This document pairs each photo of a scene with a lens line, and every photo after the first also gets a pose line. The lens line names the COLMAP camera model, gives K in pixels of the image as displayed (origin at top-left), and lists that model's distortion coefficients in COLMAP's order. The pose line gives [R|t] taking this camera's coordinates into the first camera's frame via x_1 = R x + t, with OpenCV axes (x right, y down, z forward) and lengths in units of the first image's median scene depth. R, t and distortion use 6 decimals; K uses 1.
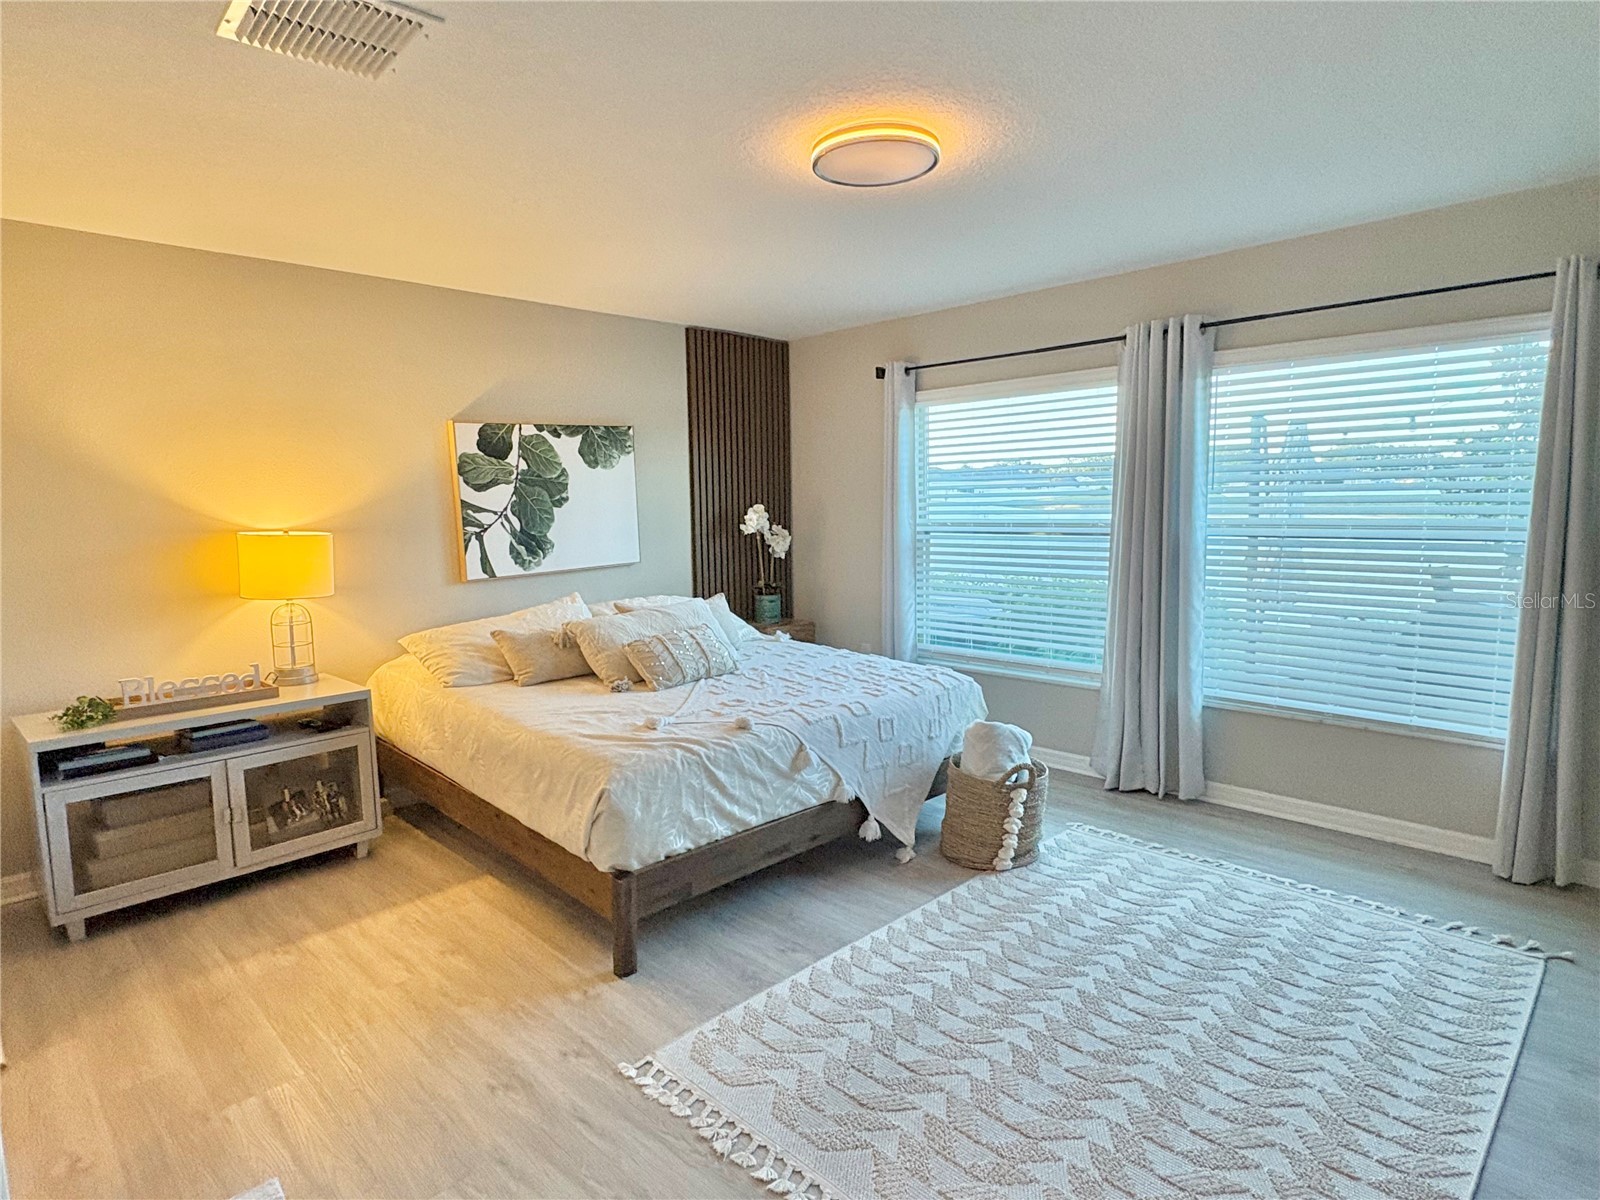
lens RADIAL K [[886.4, 0, 800.0], [0, 886.4, 600.0], [0, 0, 1]] dist [-0.000504, 0.000703]
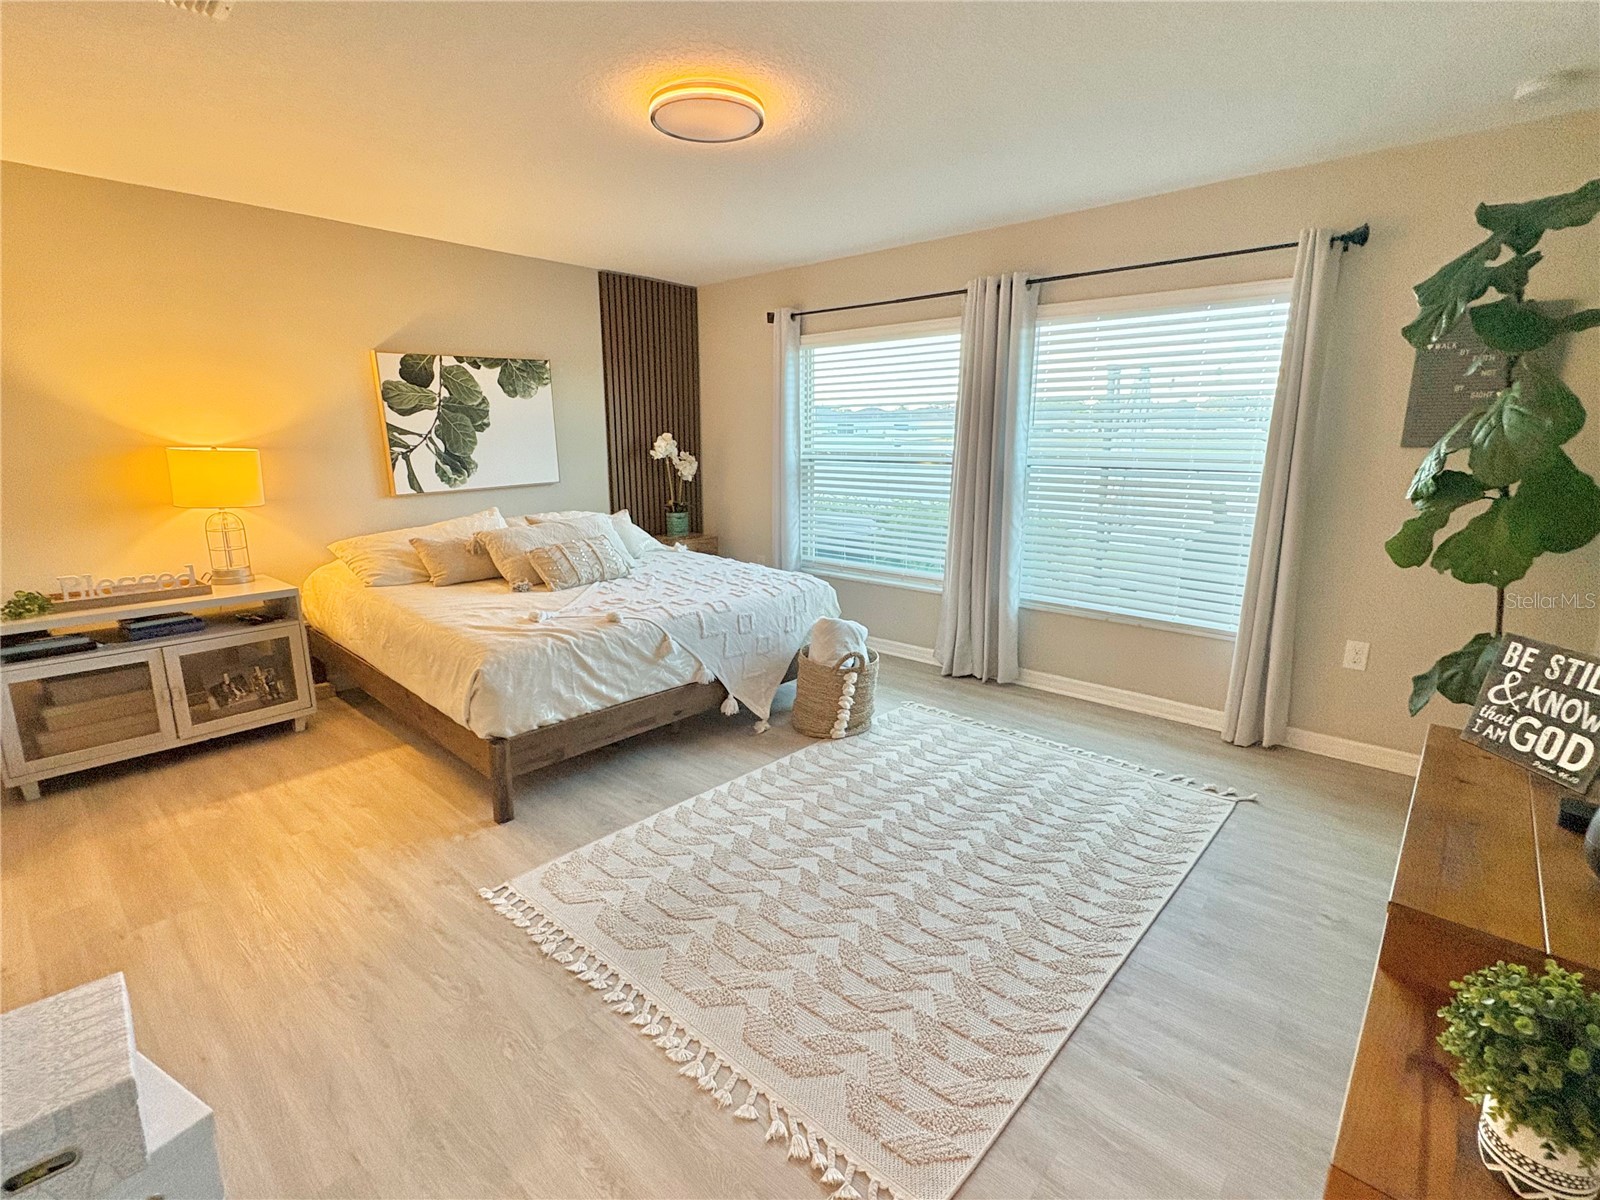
lens RADIAL K [[760.0, 0, 800.0], [0, 760.0, 600.0], [0, 0, 1]] dist [-0.000933, 0.000183]
pose [[0.998305, 0.005590, 0.057928, 0.114636], [-0.011434, 0.994816, 0.101042, 0.009779], [-0.057063, -0.101533, 0.993194, -0.018222]]
